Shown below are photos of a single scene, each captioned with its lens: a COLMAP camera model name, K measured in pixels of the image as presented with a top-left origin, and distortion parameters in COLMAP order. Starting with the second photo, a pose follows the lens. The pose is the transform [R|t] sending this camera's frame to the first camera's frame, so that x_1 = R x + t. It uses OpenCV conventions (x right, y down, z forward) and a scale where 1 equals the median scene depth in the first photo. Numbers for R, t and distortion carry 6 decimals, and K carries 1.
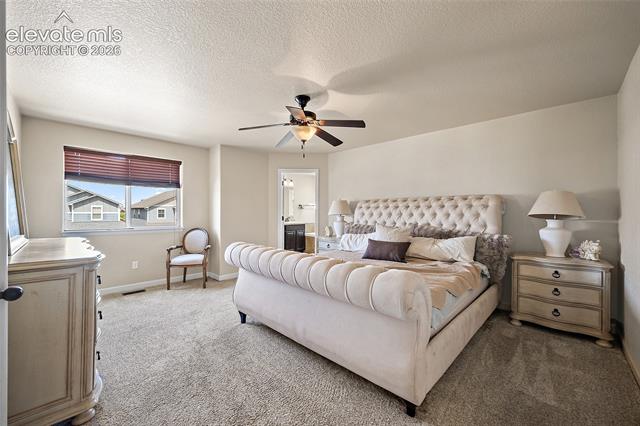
lens RADIAL K [[251.7, 0, 322.3], [0, 251.7, 209.9], [0, 0, 1]] dist [-0.001016, -0.000319]
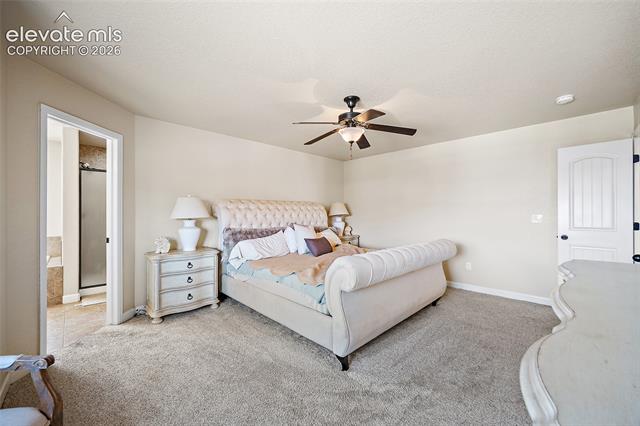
lens RADIAL K [[251.7, 0, 322.3], [0, 251.7, 209.9], [0, 0, 1]] dist [-0.001016, -0.000319]
pose [[0.054012, 0.020956, 0.998320, -0.596132], [-0.007513, 0.999760, -0.020580, 0.007866], [-0.998512, -0.006389, 0.054156, 0.591436]]
